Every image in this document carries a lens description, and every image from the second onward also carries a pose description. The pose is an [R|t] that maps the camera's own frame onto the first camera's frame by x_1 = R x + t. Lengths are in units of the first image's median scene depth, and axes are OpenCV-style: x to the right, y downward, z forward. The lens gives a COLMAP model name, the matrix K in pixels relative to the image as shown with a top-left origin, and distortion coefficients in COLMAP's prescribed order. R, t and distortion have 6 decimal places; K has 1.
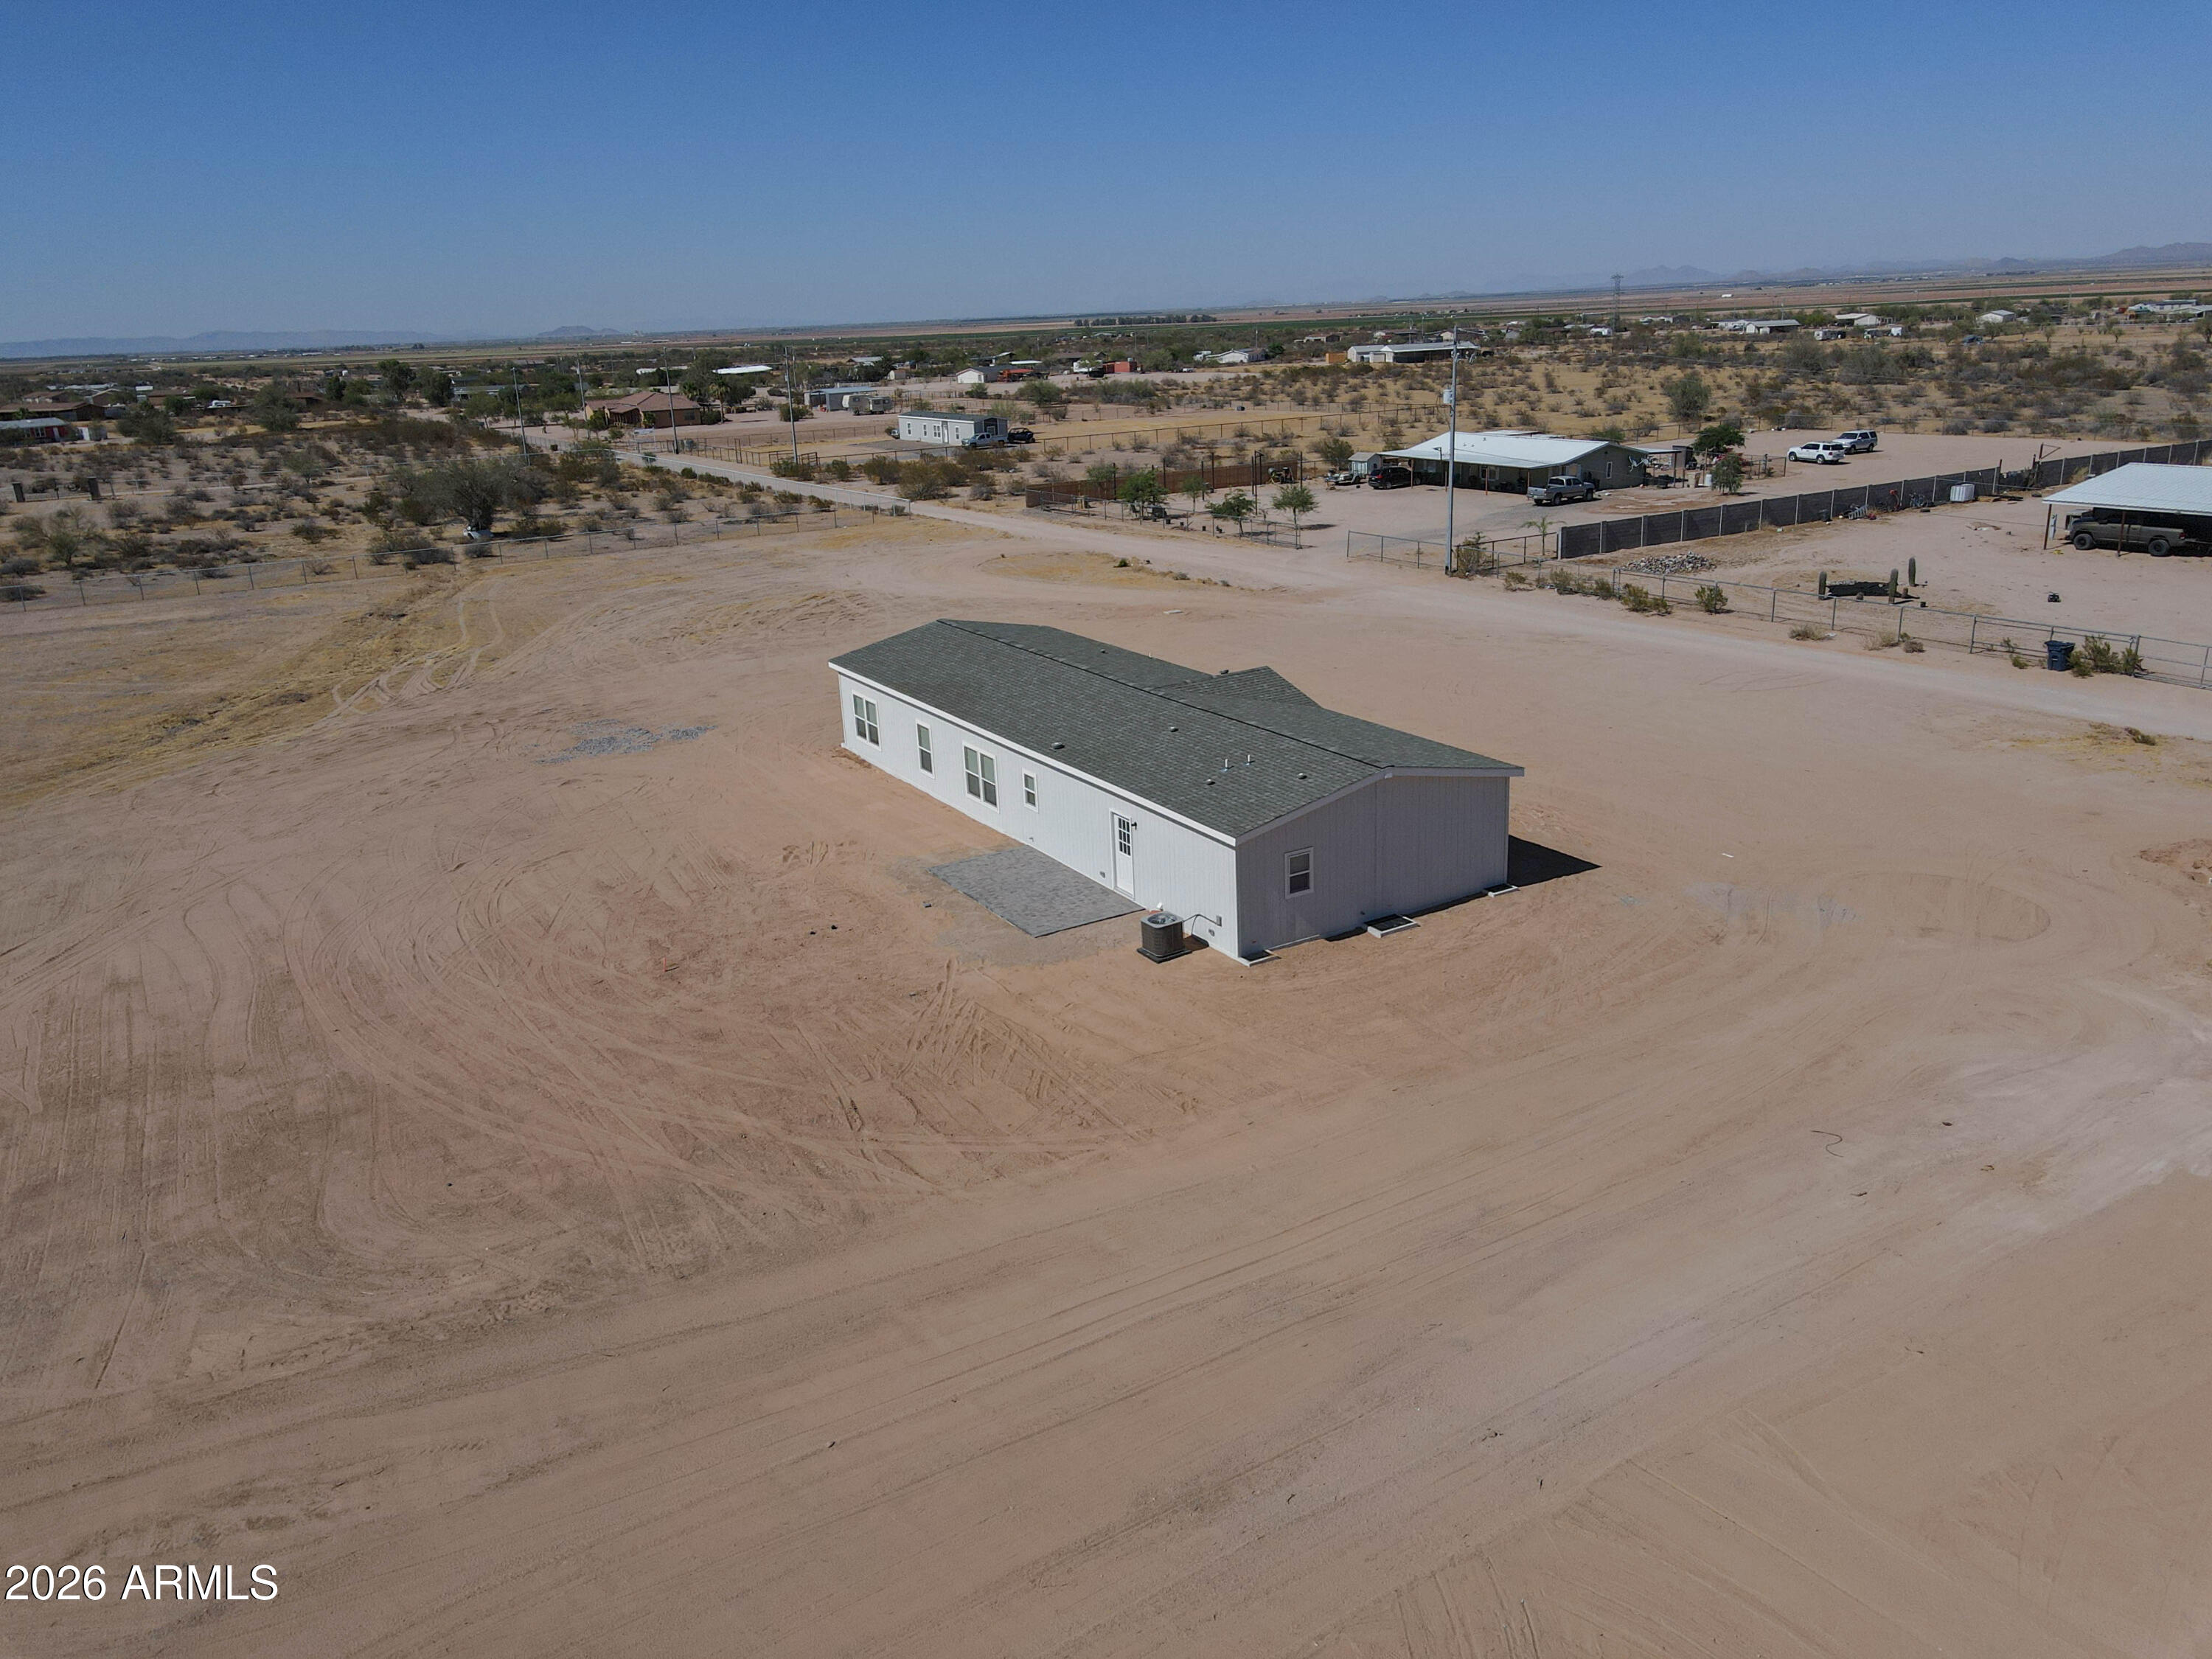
lens RADIAL K [[1608.2, 0, 1101.1], [0, 1608.2, 815.9], [0, 0, 1]] dist [-0.001933, 0.039885]
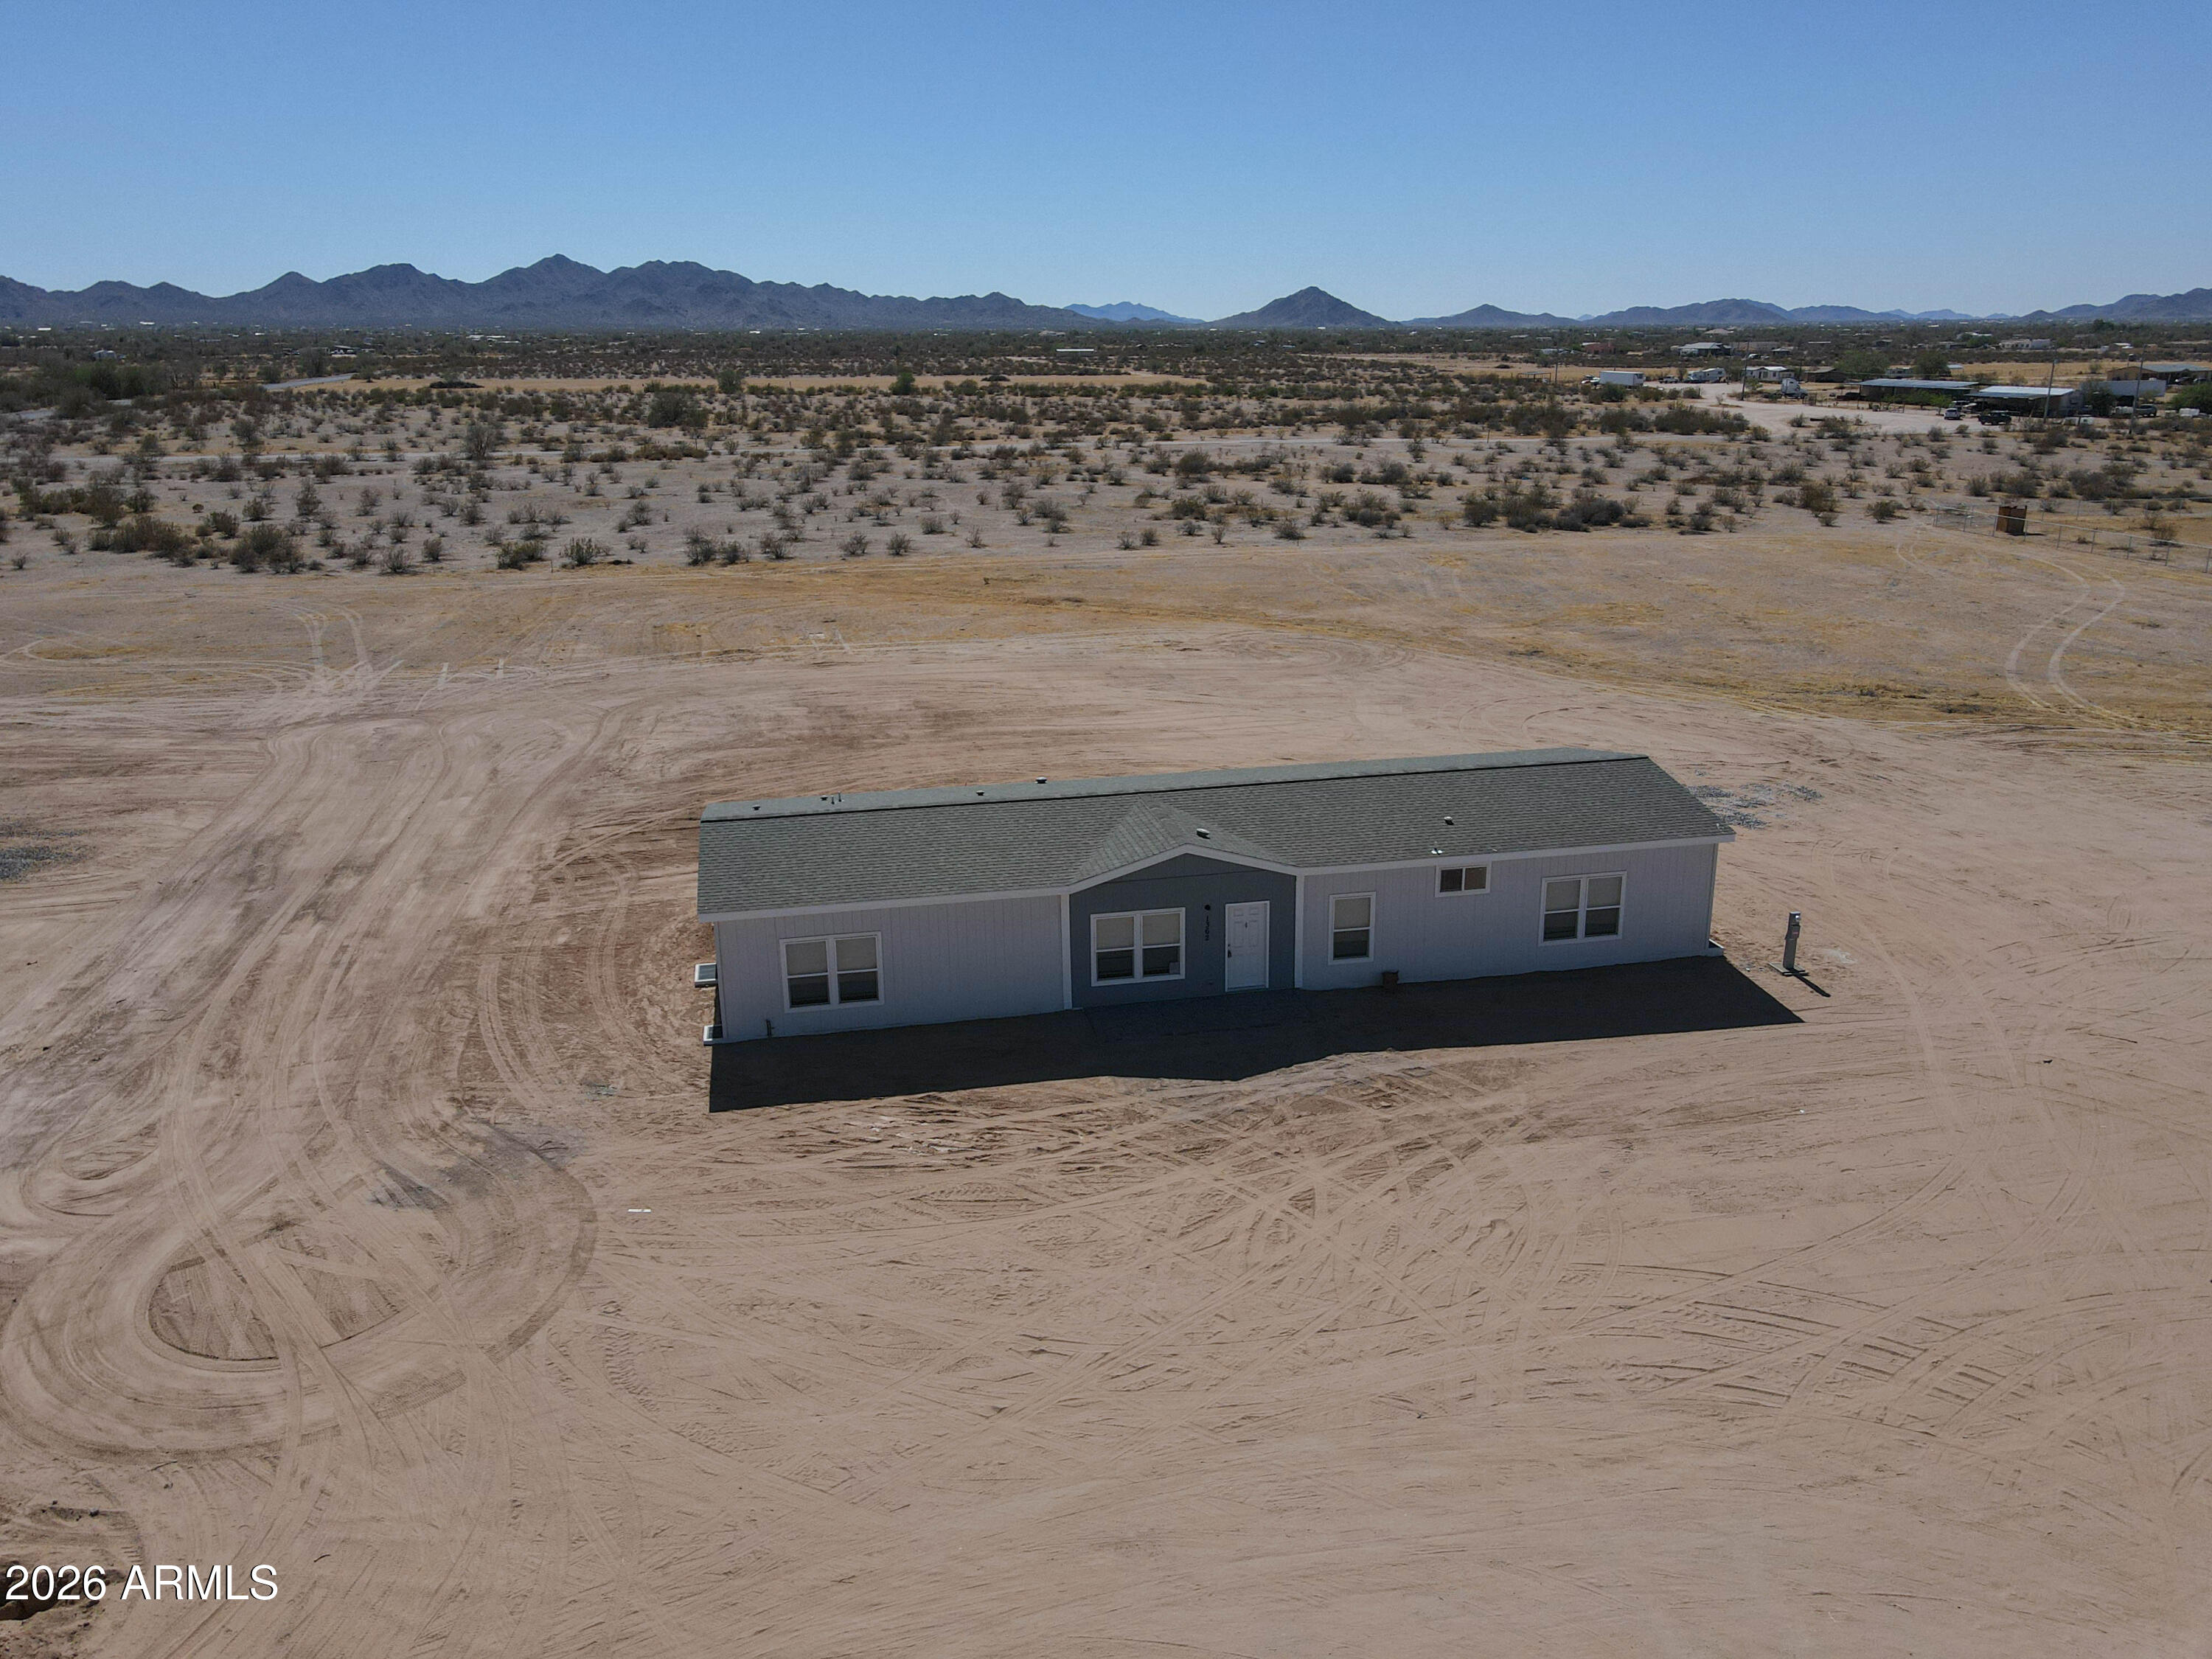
lens RADIAL K [[1608.2, 0, 1101.1], [0, 1608.2, 815.9], [0, 0, 1]] dist [-0.001933, 0.039885]
pose [[-0.317080, 0.317360, -0.893724, 1.031338], [-0.266737, 0.874470, 0.405158, -0.523737], [0.910116, 0.366857, -0.192626, 1.457424]]
